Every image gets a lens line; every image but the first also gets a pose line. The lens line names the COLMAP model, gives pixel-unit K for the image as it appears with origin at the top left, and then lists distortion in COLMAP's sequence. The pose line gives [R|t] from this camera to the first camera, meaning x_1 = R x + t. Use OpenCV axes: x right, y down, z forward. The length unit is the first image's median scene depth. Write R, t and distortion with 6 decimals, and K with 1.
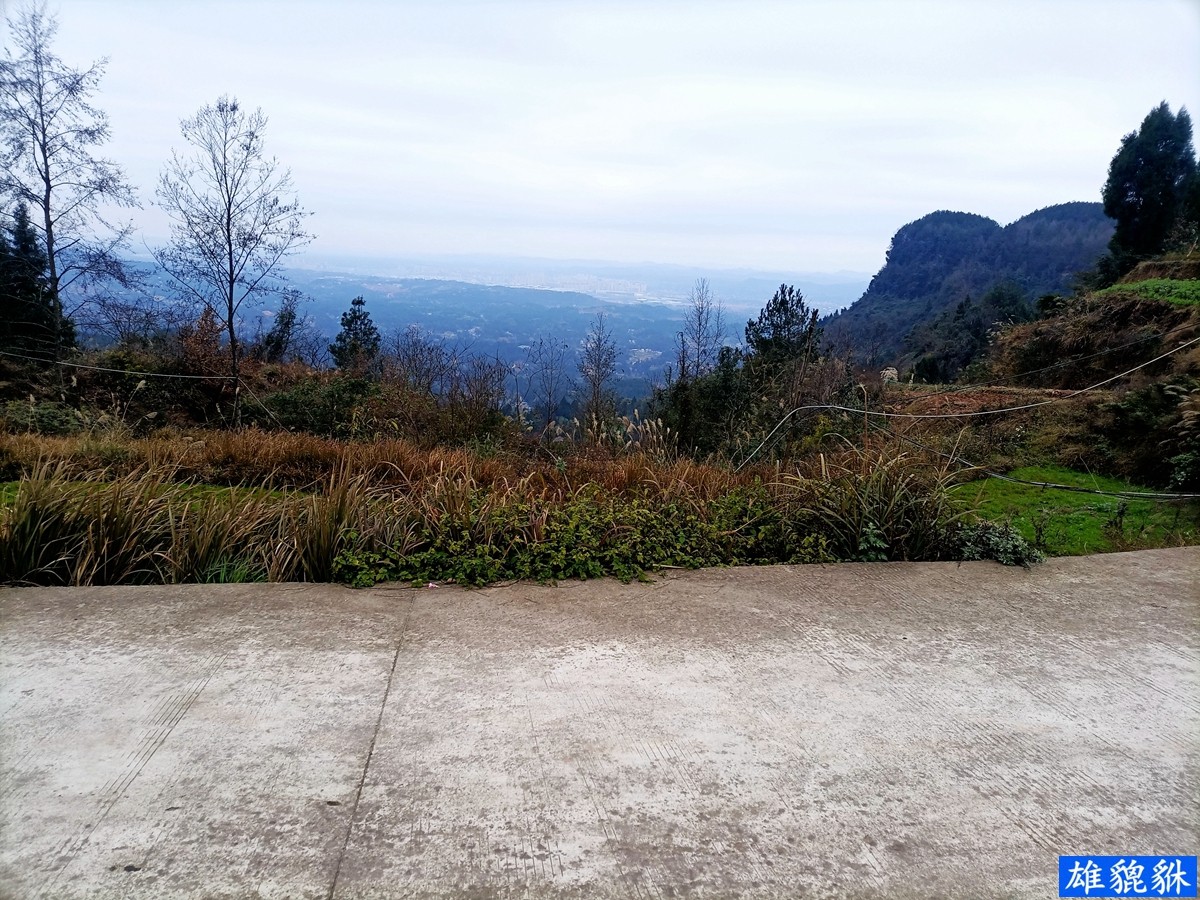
lens RADIAL K [[855.7, 0, 600.2], [0, 855.7, 456.5], [0, 0, 1]] dist [0.006220, -0.006027]
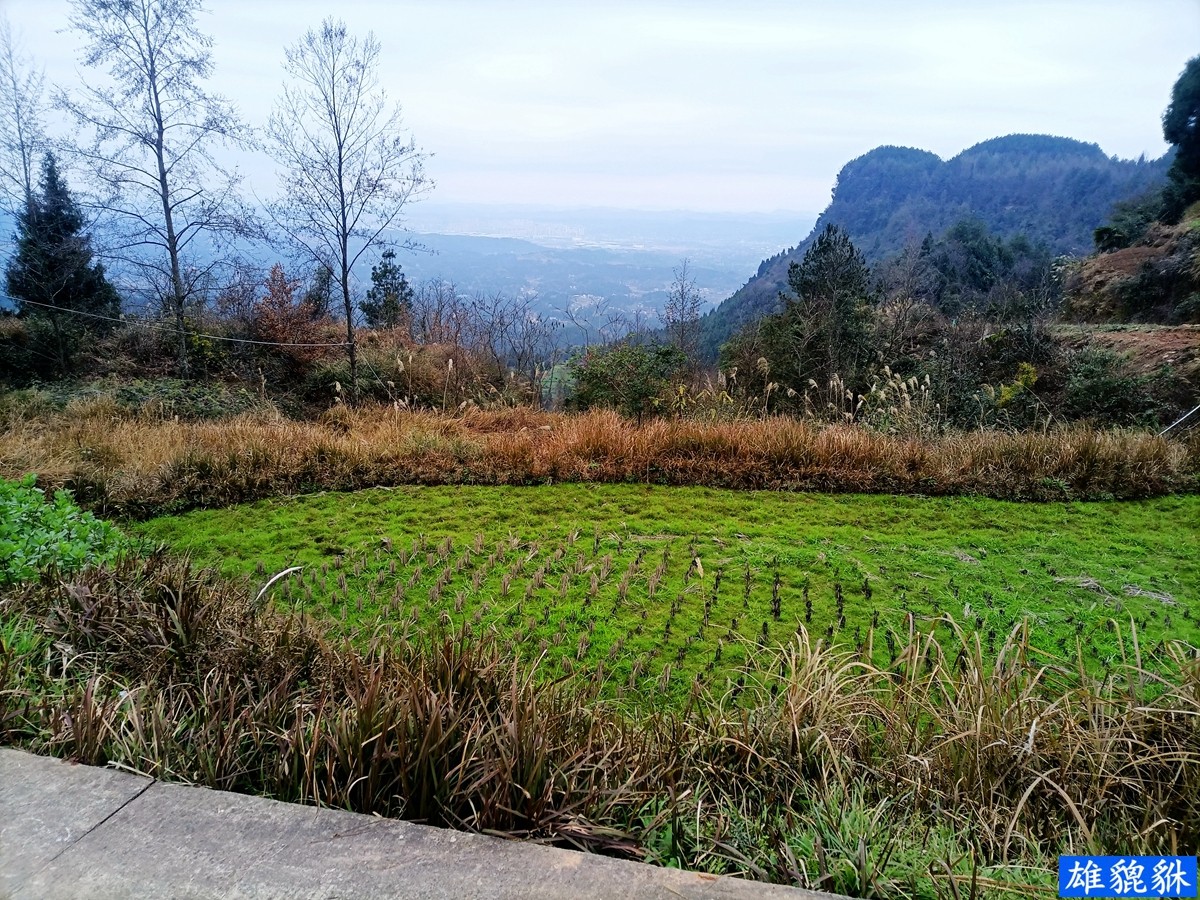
lens RADIAL K [[855.7, 0, 600.2], [0, 855.7, 456.5], [0, 0, 1]] dist [0.006220, -0.006027]
pose [[0.997883, -0.040438, 0.050930, -0.109939], [0.037245, 0.997372, 0.062143, -0.010521], [-0.053309, -0.060114, 0.996767, 0.043944]]
